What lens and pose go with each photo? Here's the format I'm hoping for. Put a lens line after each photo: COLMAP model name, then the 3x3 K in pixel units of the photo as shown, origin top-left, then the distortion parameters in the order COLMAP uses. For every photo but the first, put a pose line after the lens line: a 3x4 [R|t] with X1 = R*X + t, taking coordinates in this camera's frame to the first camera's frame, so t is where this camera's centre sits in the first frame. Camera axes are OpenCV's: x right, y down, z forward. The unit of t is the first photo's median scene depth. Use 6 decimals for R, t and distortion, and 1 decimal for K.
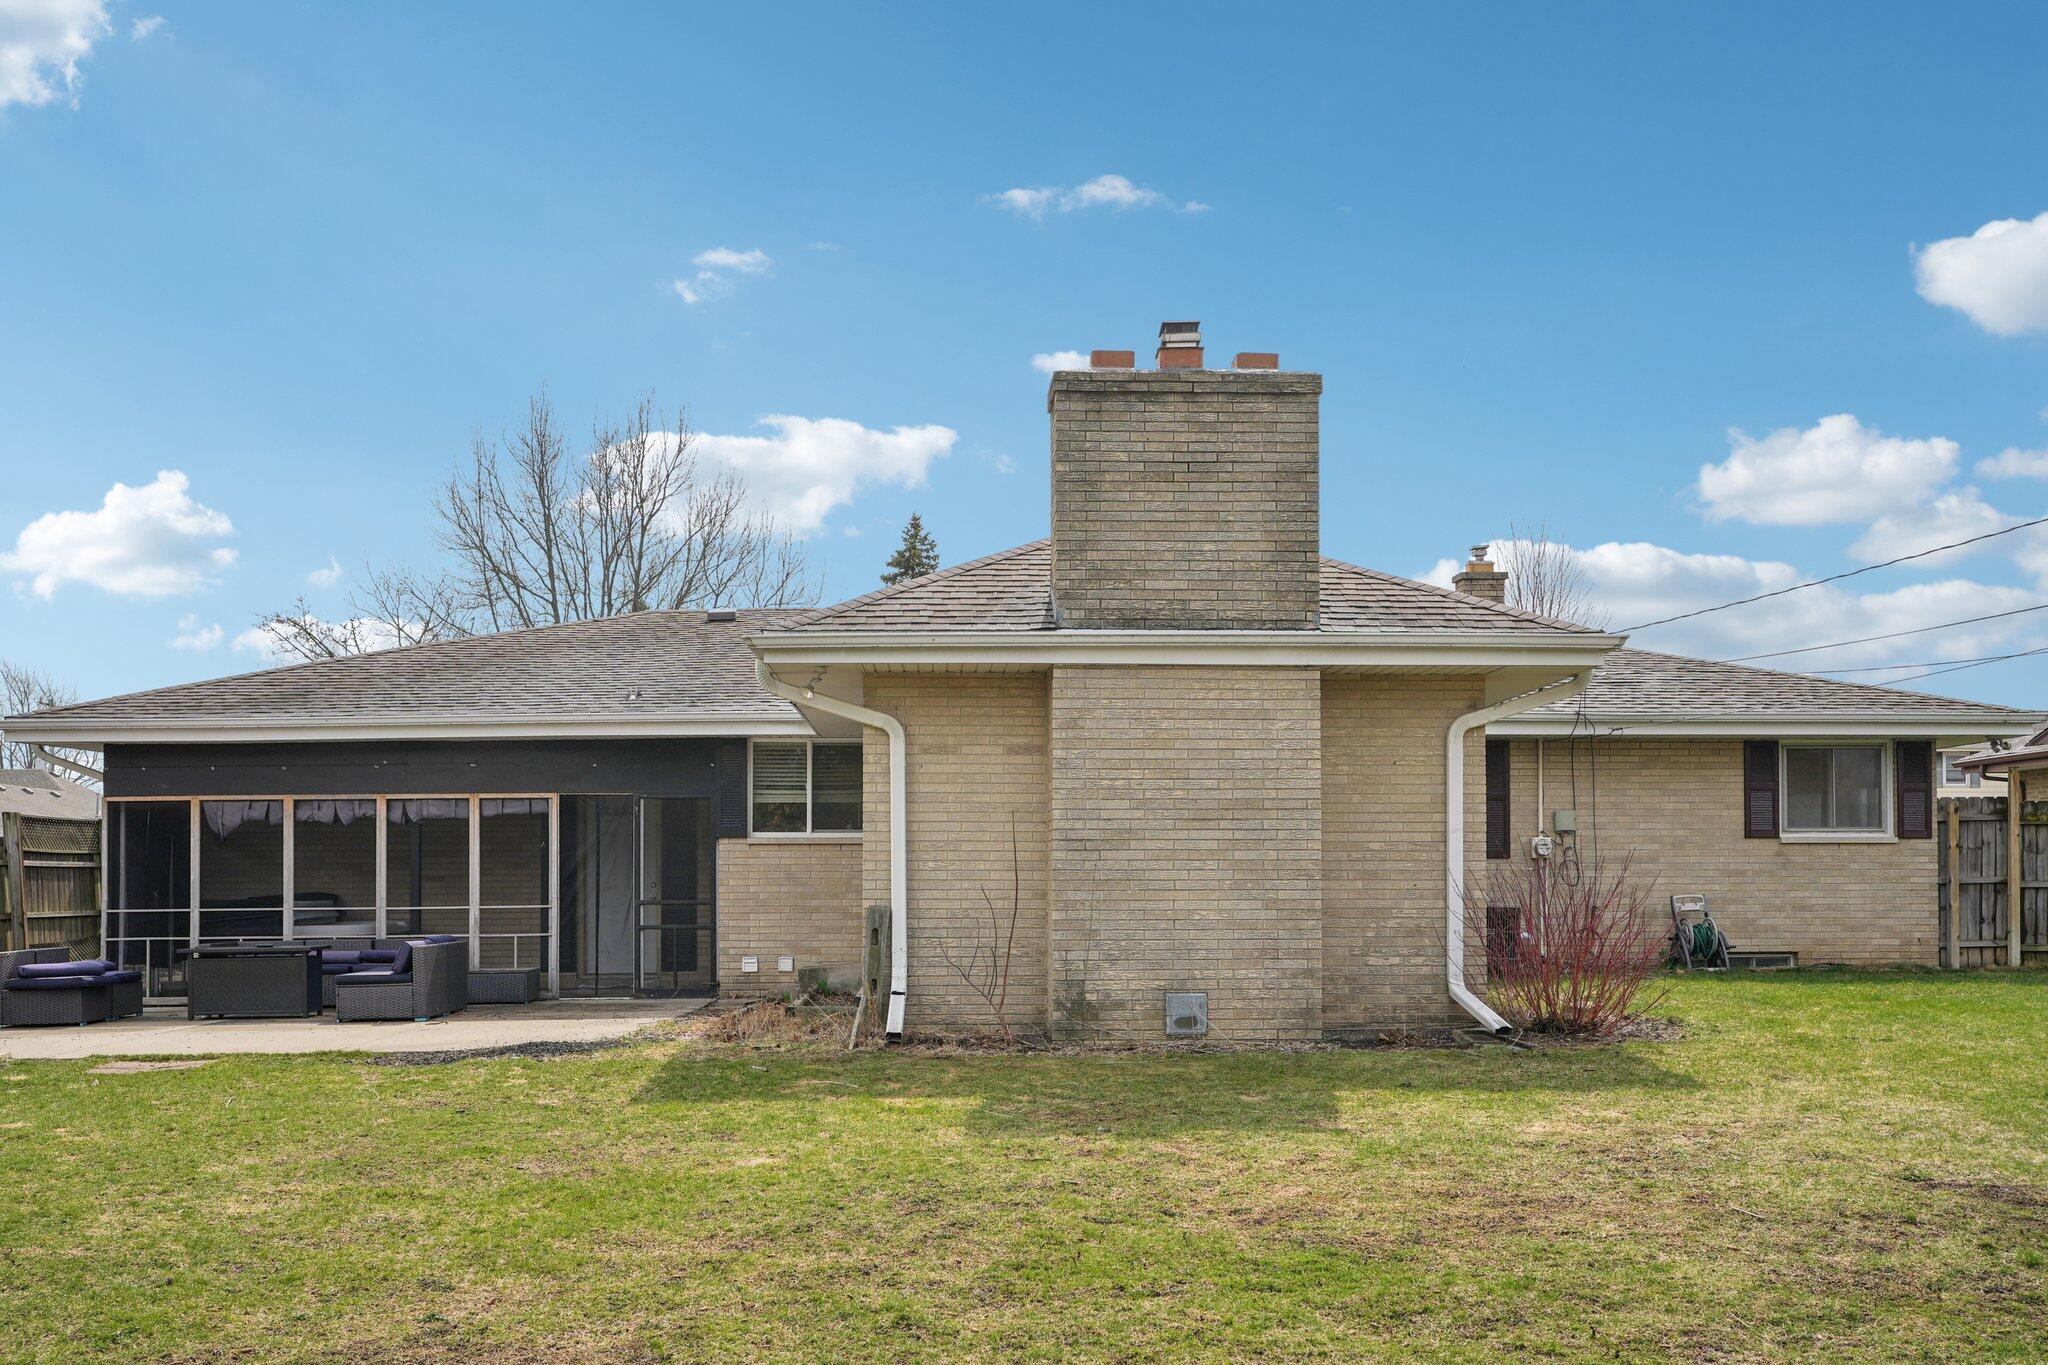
lens RADIAL K [[1918.4, 0, 1073.3], [0, 1918.4, 824.4], [0, 0, 1]] dist [0.001359, 0.000000]
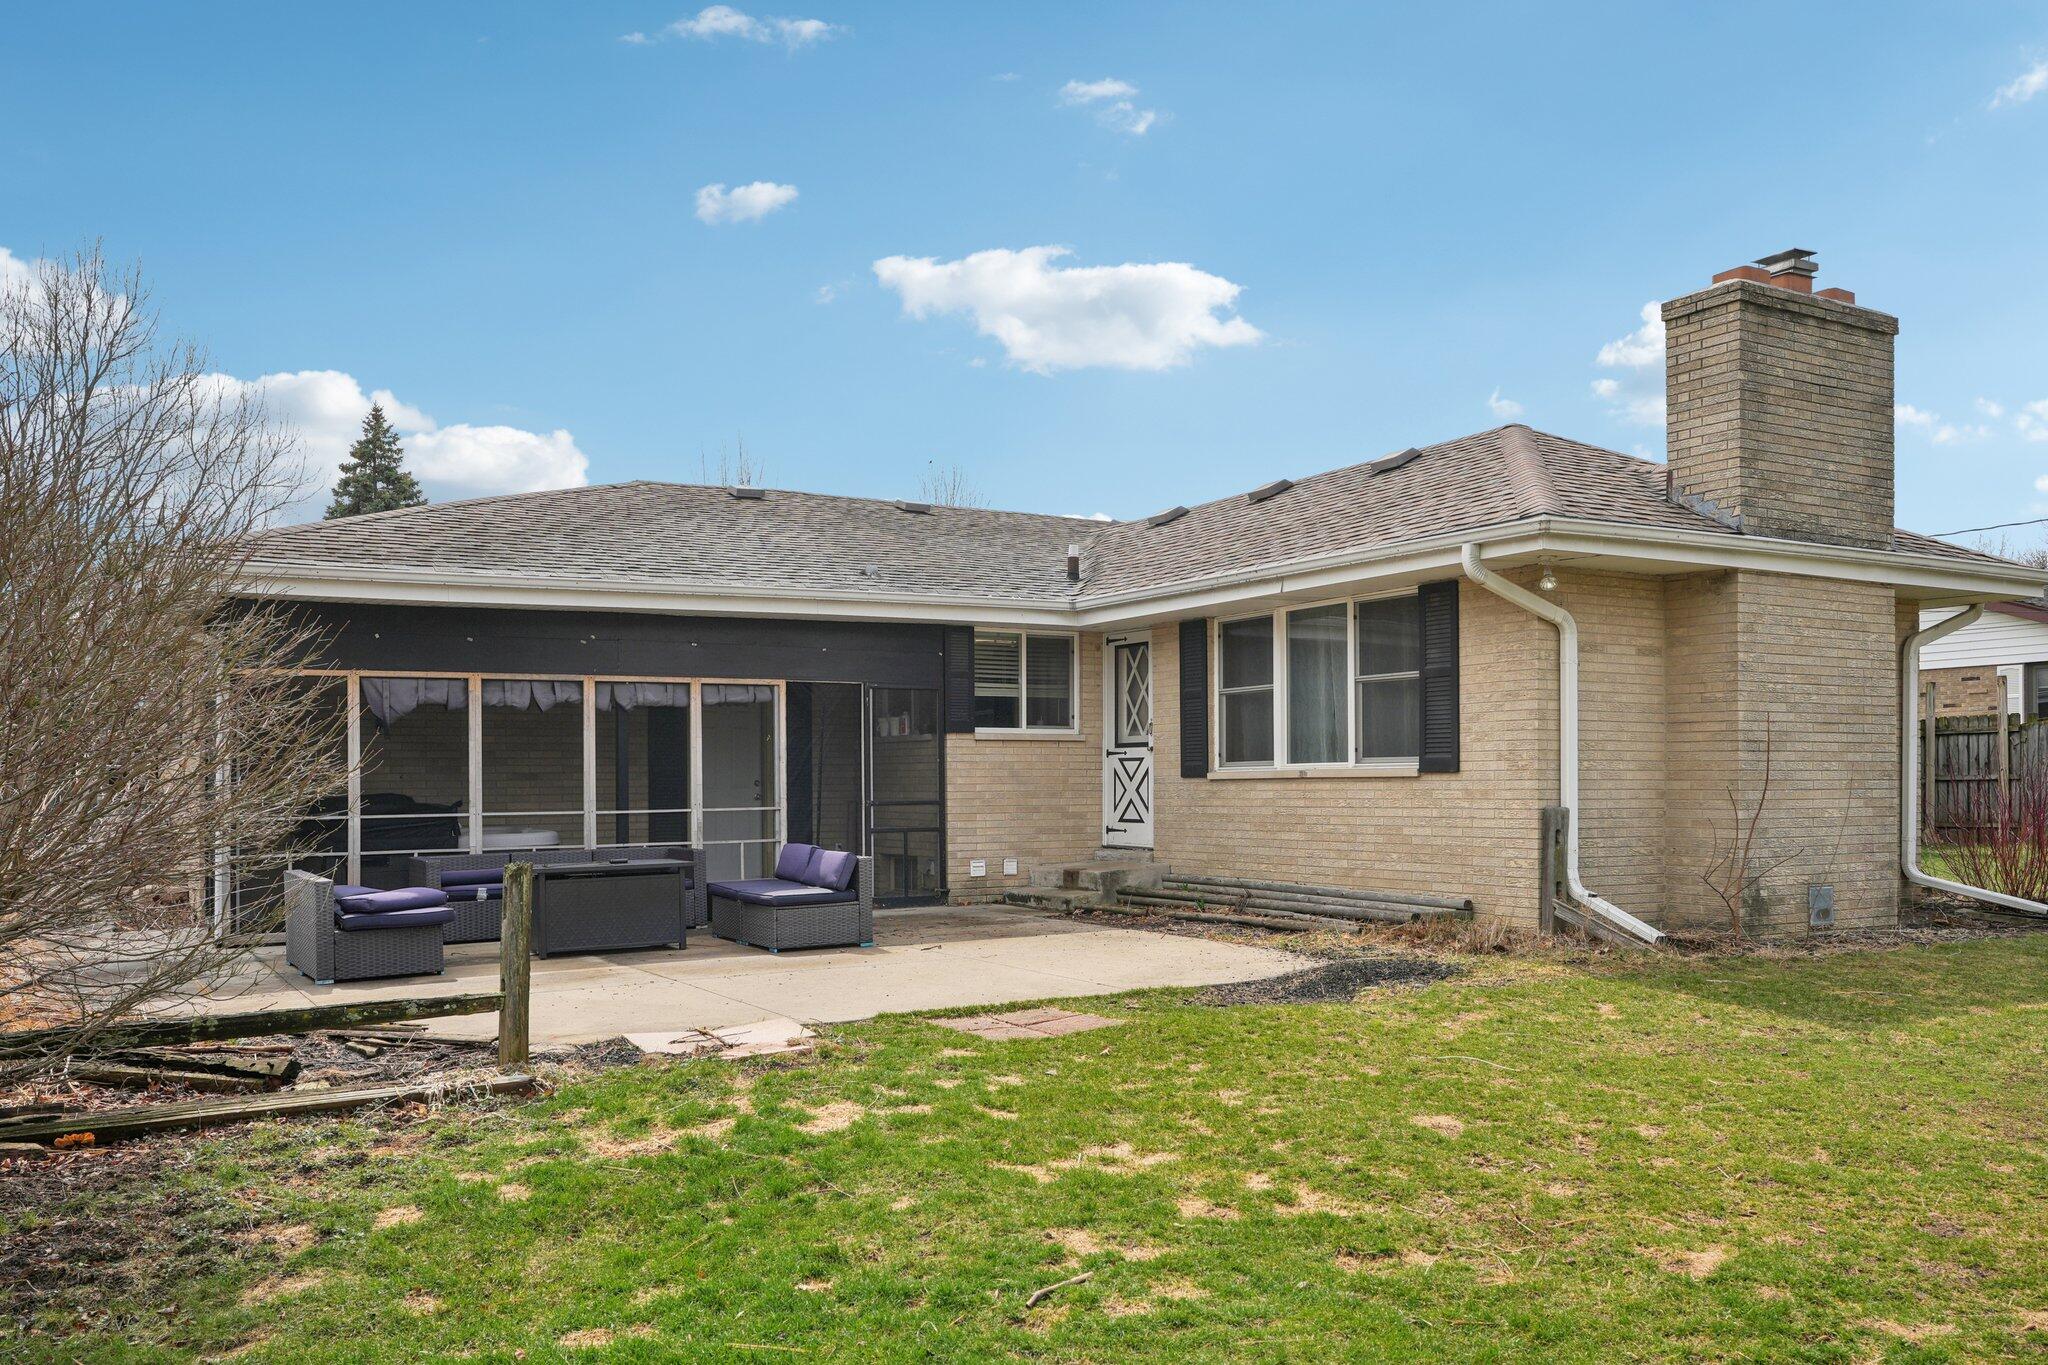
lens RADIAL K [[1629.2, 0, 1075.7], [0, 1629.2, 771.0], [0, 0, 1]] dist [0.003803, -0.011883]
pose [[0.883835, 0.001727, 0.467796, -0.505625], [-0.014327, 0.999624, 0.023378, 0.006155], [-0.467580, -0.027364, 0.883527, 0.275964]]
